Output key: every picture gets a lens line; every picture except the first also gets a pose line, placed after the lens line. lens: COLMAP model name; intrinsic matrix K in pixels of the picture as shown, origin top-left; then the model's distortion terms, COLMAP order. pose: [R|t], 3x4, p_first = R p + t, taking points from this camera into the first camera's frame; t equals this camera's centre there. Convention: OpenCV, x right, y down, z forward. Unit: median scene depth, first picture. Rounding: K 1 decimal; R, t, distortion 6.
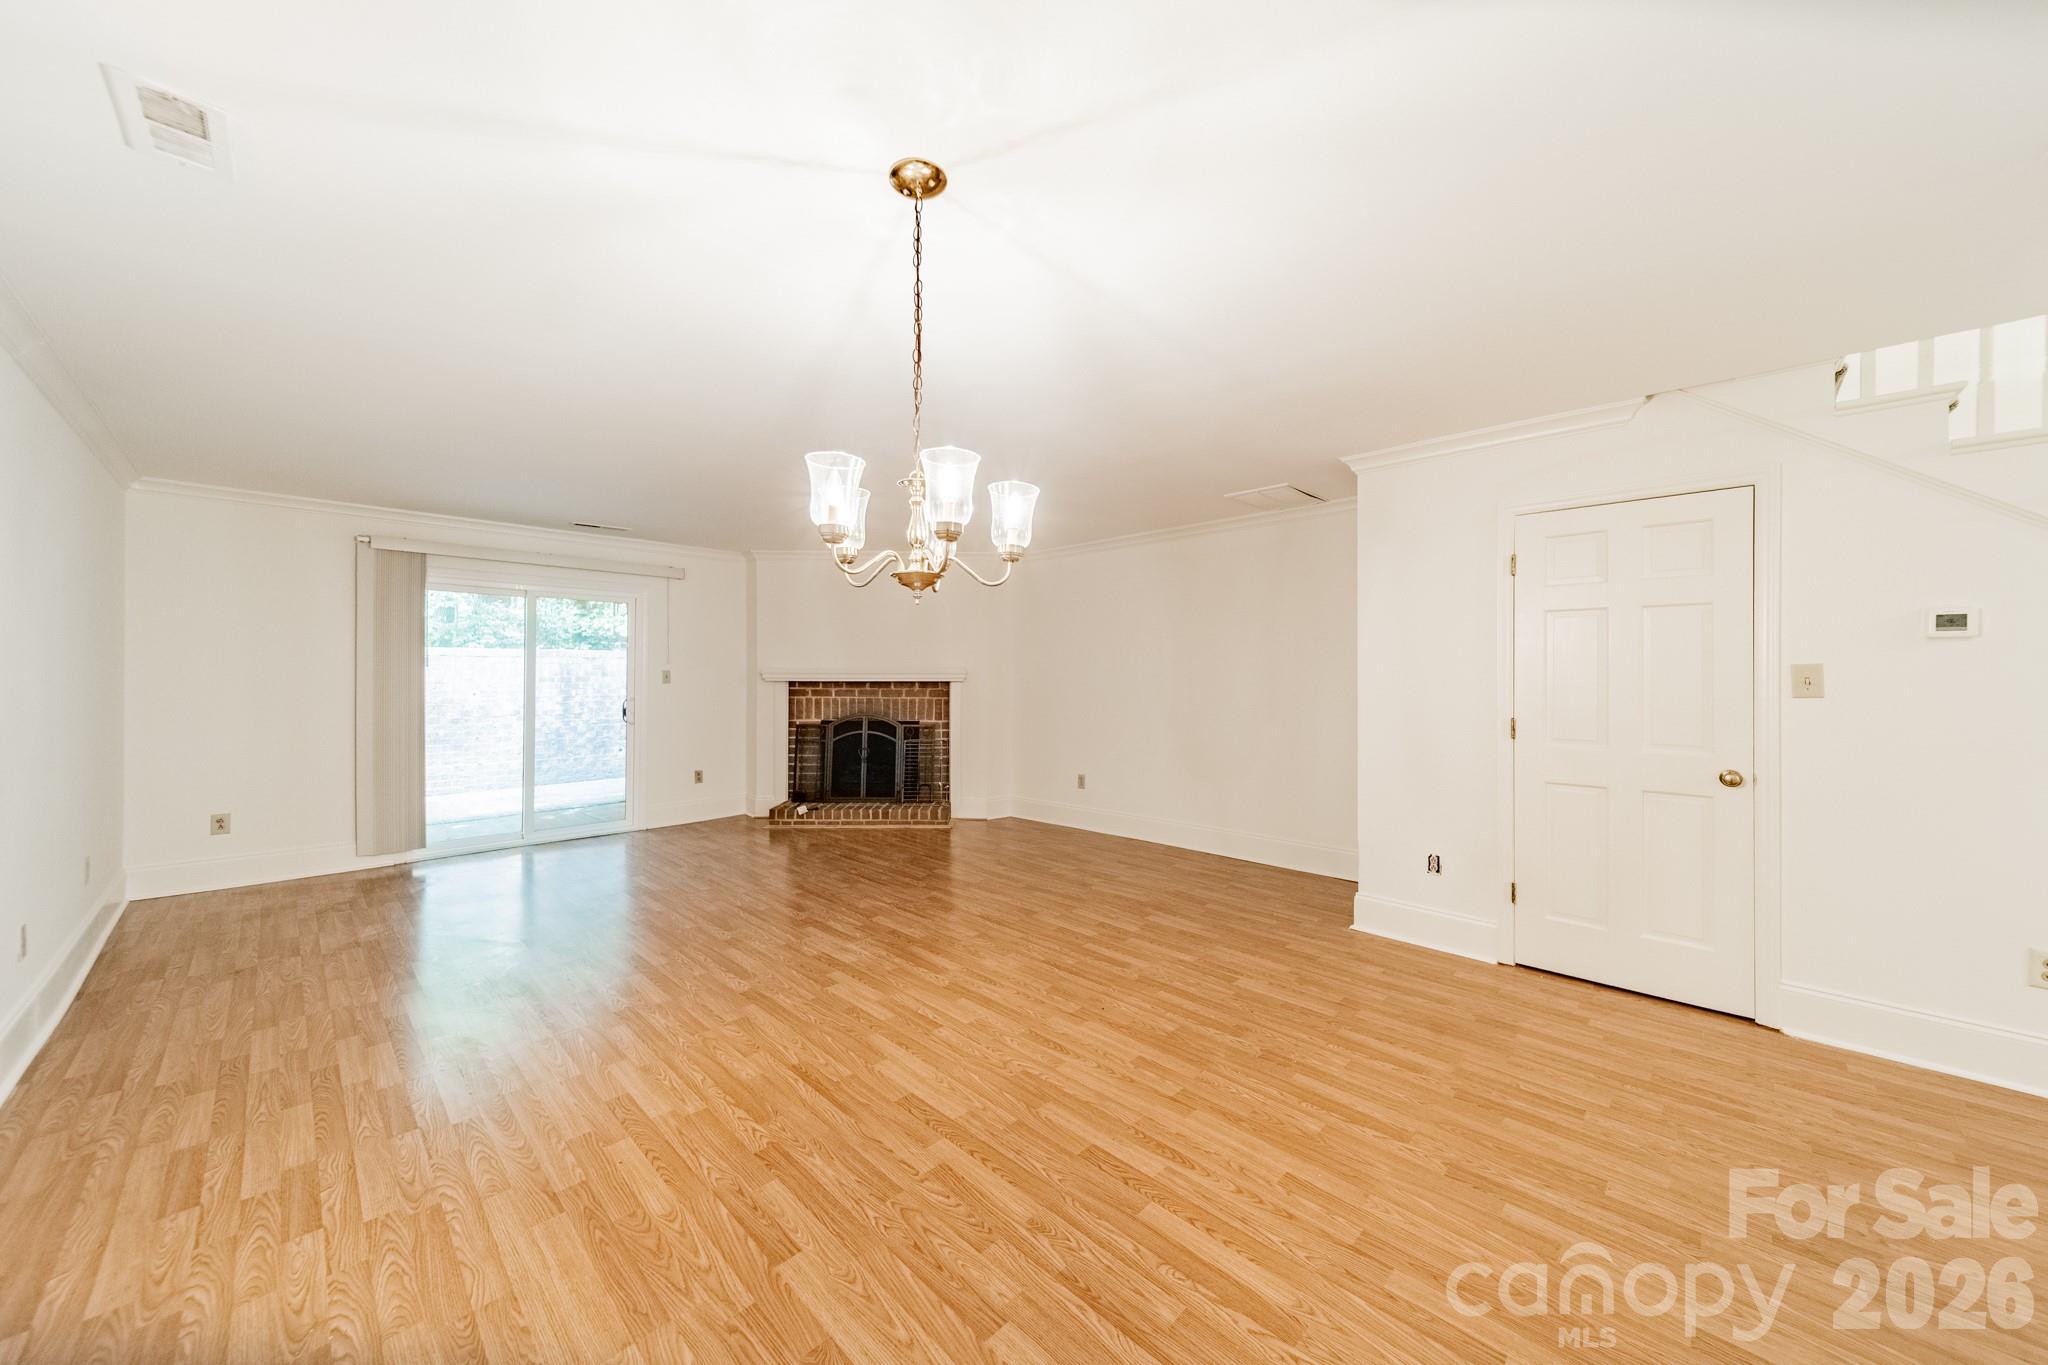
lens RADIAL K [[726.9, 0, 1028.3], [0, 726.9, 661.5], [0, 0, 1]] dist [0.009330, -0.000585]
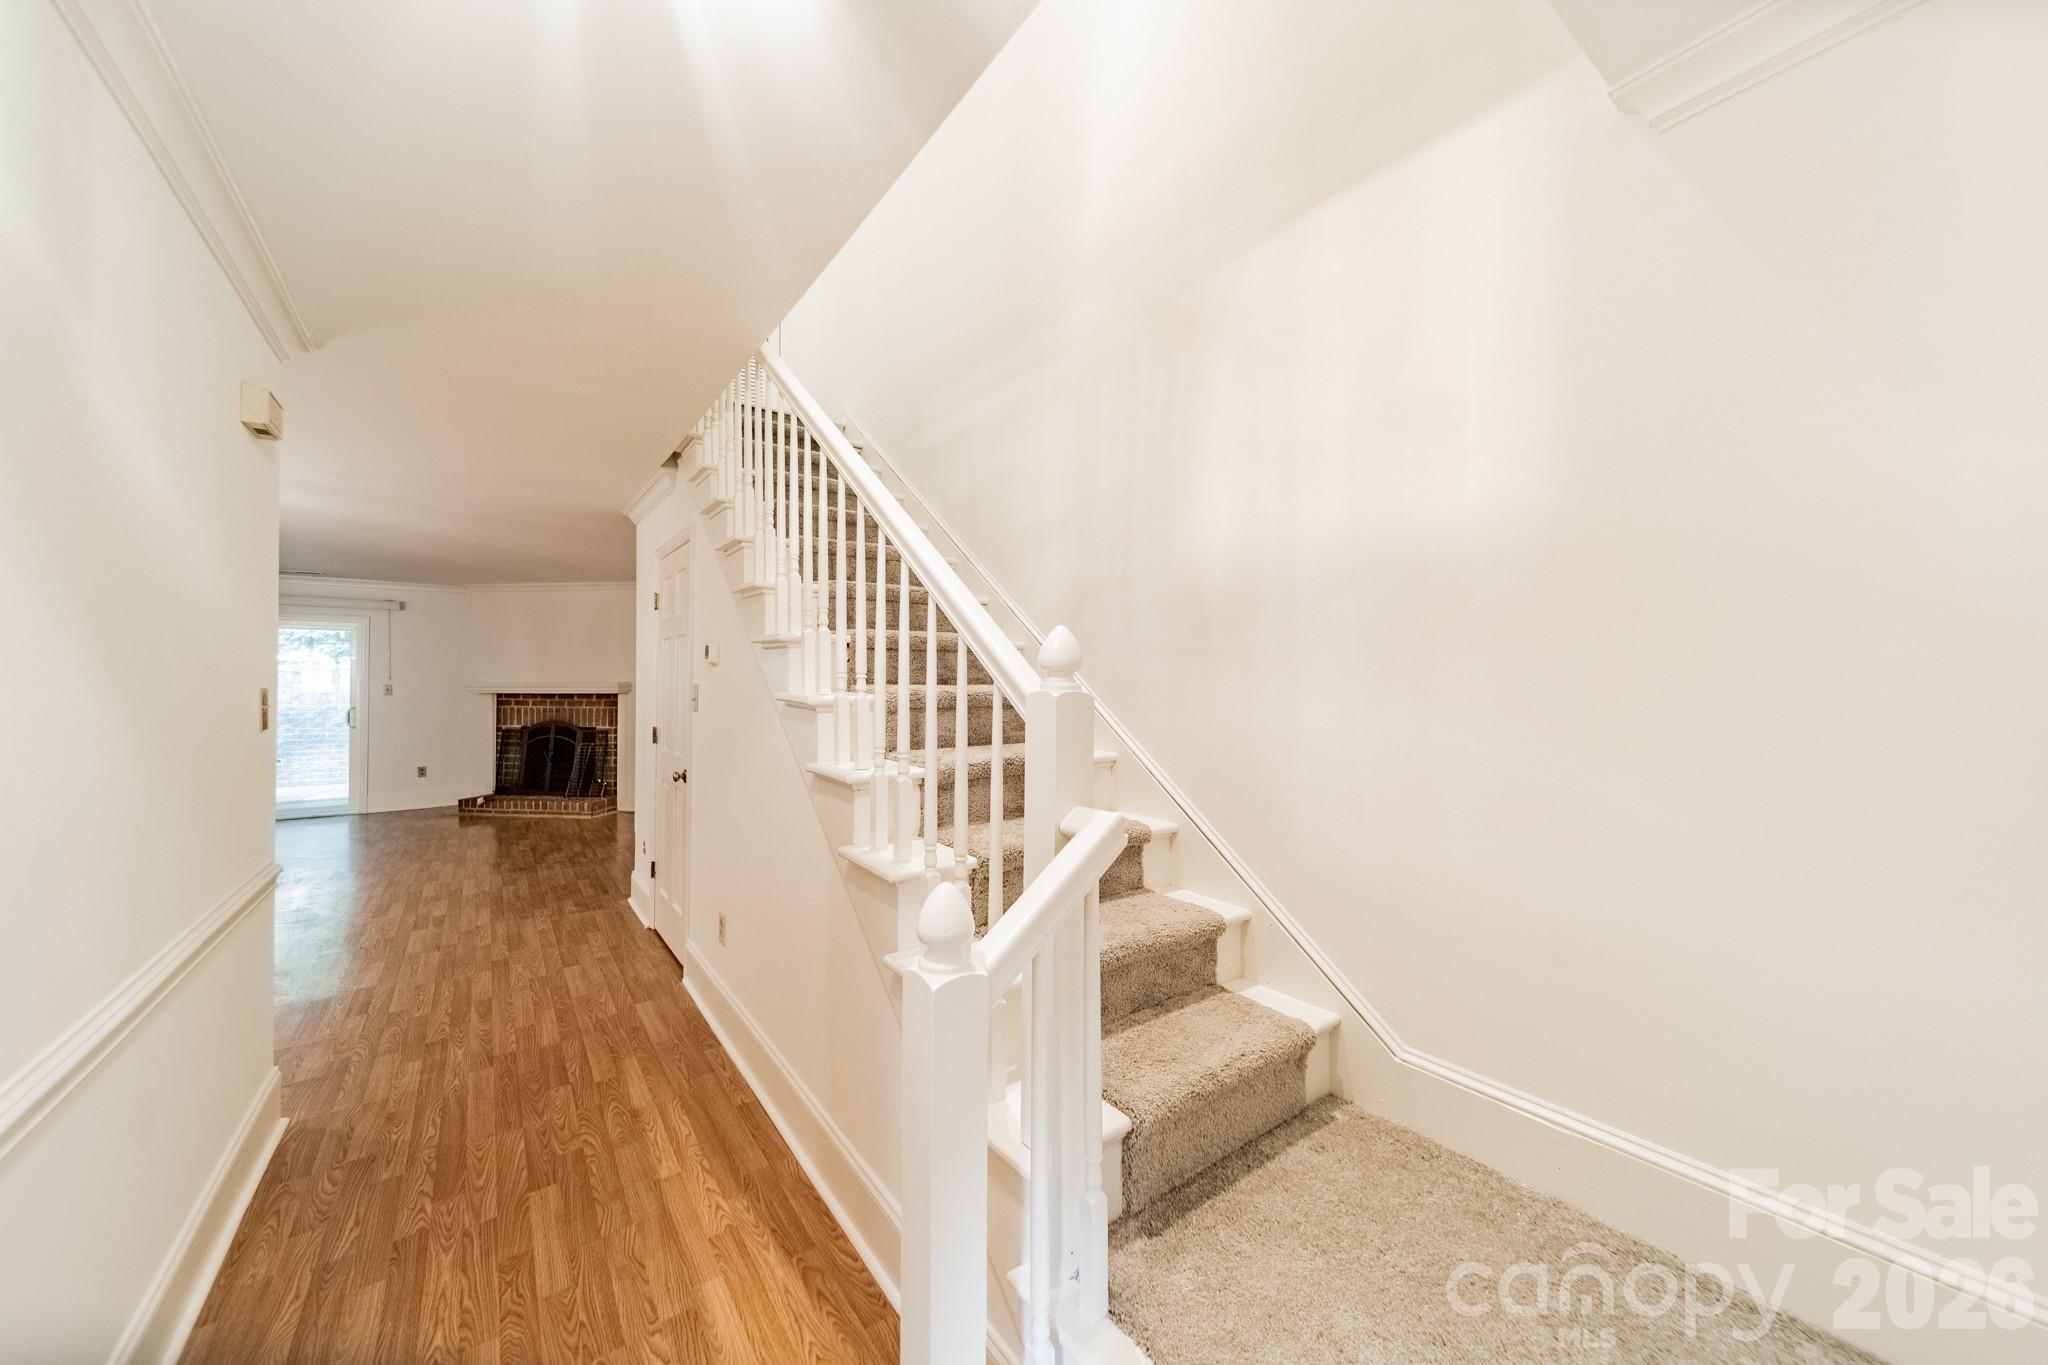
lens RADIAL K [[726.9, 0, 1036.2], [0, 726.9, 676.2], [0, 0, 1]] dist [0.009330, -0.000585]
pose [[0.988007, -0.004320, -0.154350, 0.777027], [0.005928, 0.999933, 0.009958, -0.008370], [0.154296, -0.010754, 0.987966, -0.053720]]
